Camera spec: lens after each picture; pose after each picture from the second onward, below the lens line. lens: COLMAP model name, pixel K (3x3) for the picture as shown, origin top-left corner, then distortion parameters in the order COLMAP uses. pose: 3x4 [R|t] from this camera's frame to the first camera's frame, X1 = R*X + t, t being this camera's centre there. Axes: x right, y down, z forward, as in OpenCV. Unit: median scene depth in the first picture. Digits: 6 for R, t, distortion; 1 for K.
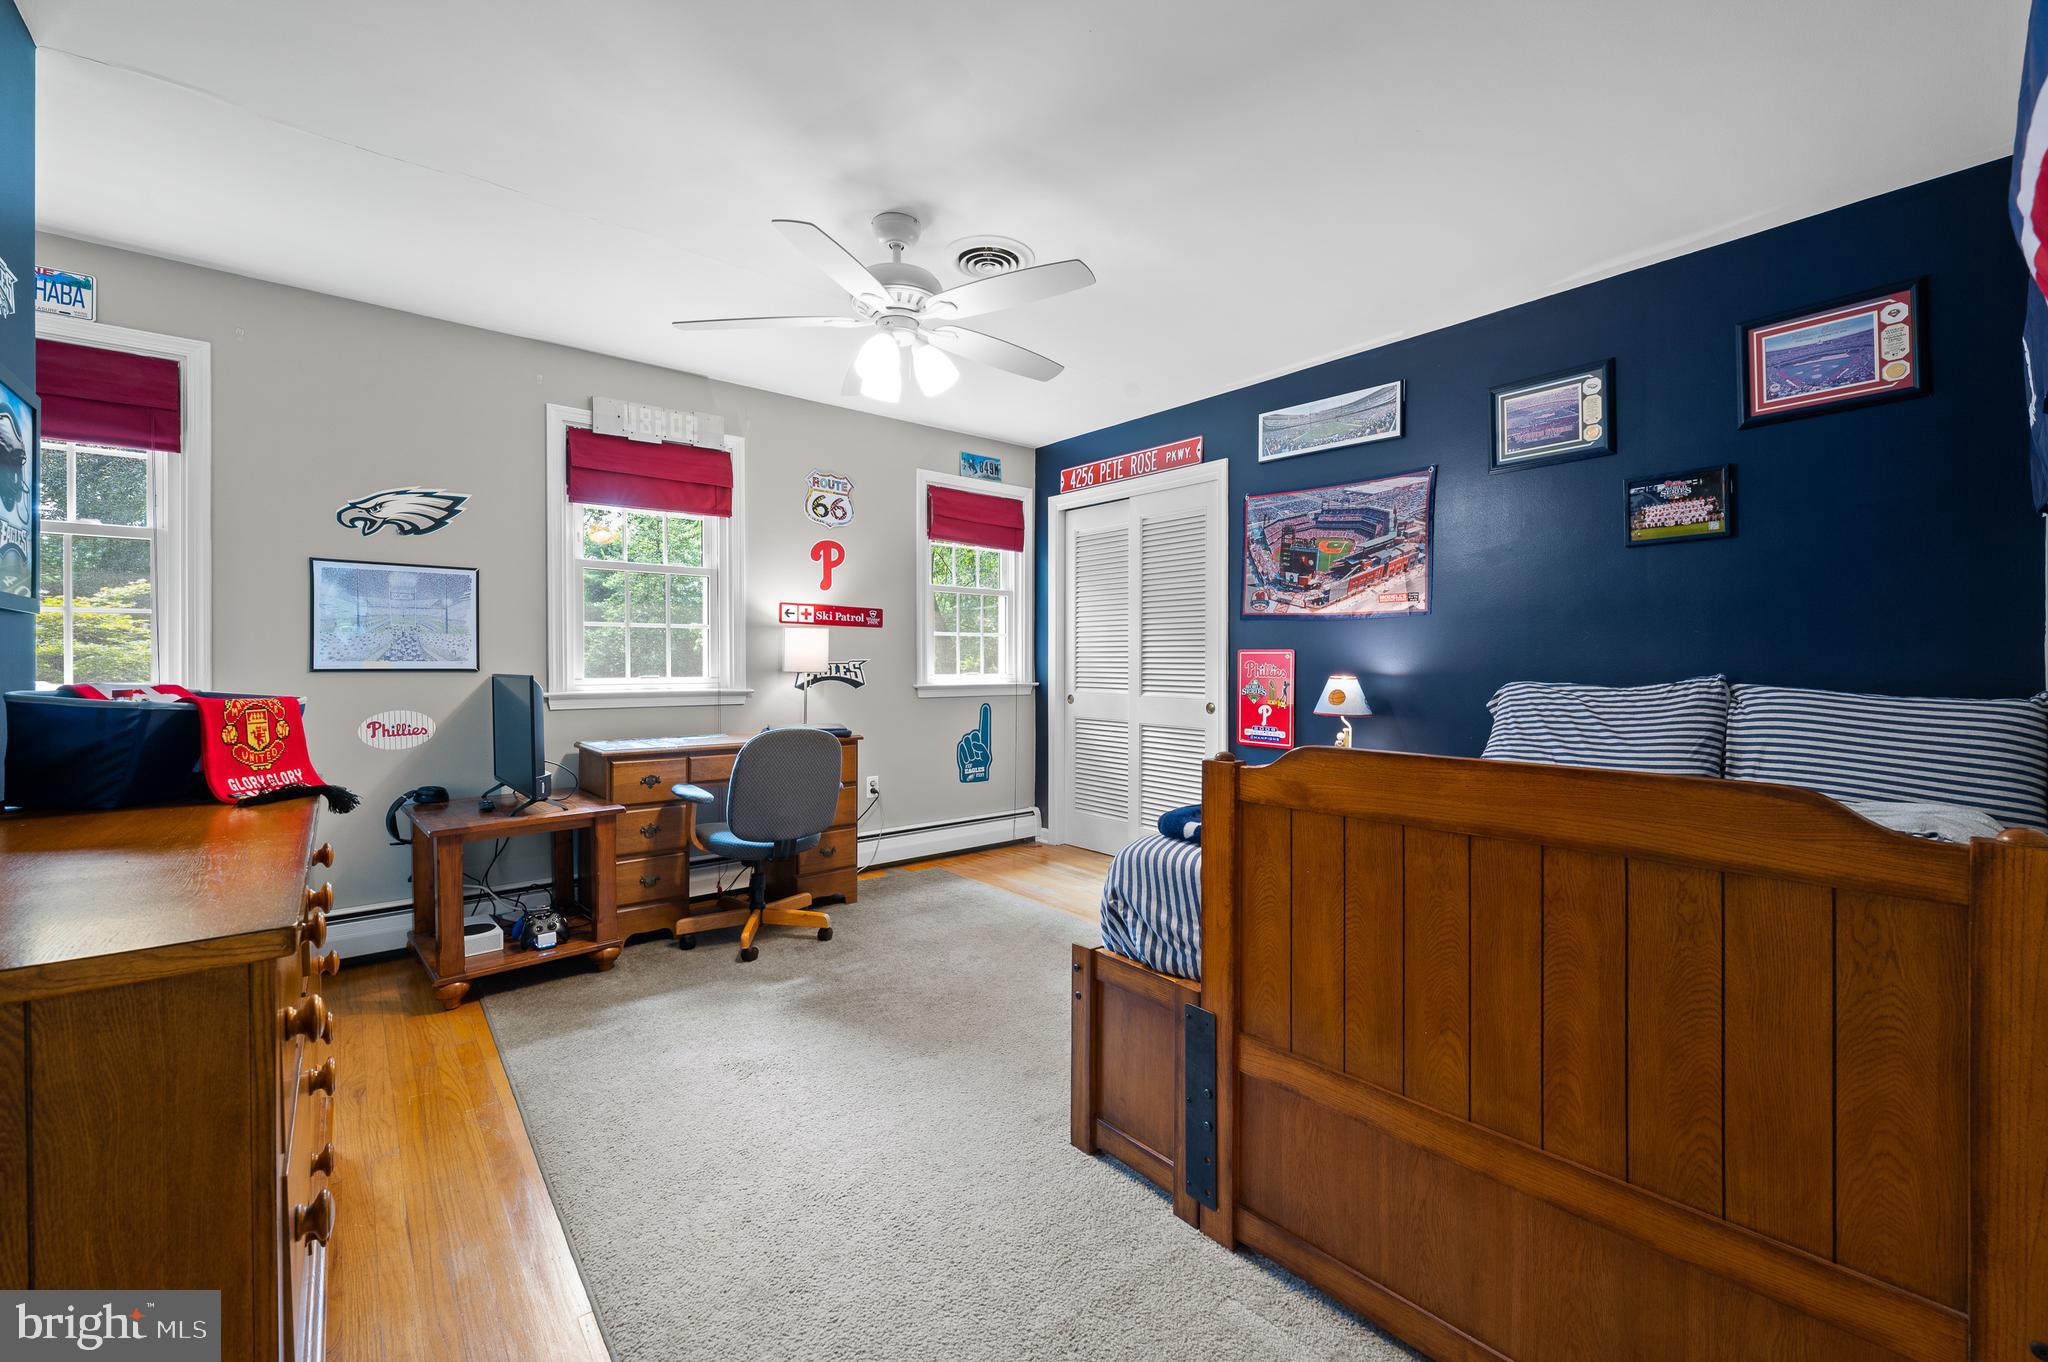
lens RADIAL K [[833.3, 0, 1028.4], [0, 833.3, 669.2], [0, 0, 1]] dist [0.000249, -0.000049]
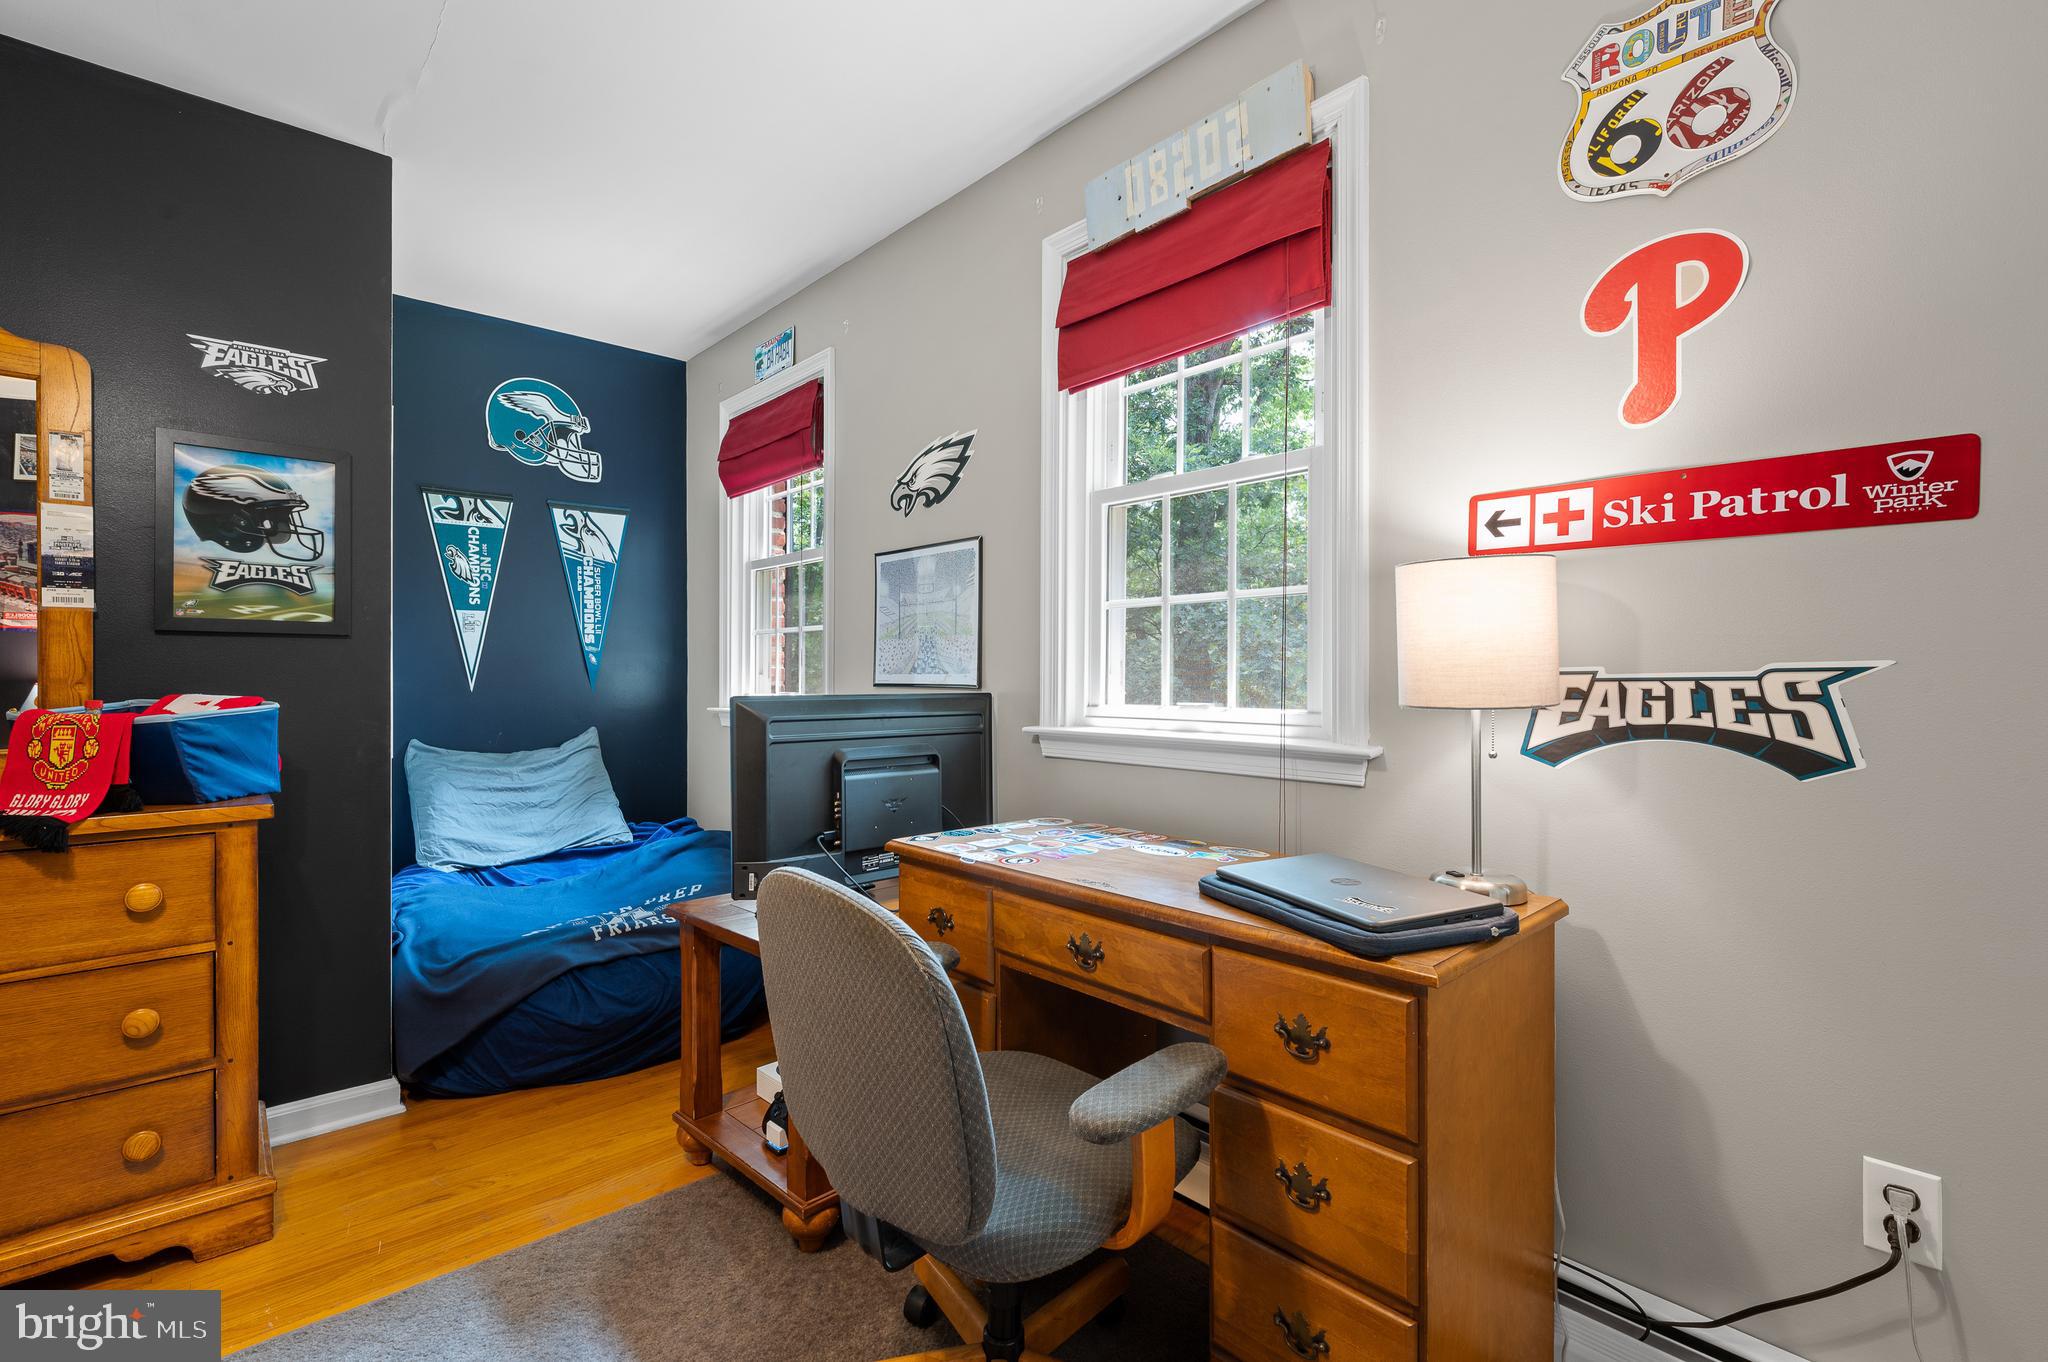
lens RADIAL K [[906.4, 0, 1024.2], [0, 906.4, 679.0], [0, 0, 1]] dist [-0.001816, -0.000450]
pose [[0.042147, 0.003914, -0.999104, 0.061084], [-0.007867, 0.999963, 0.003585, -0.006782], [0.999080, 0.007709, 0.042176, 0.847569]]
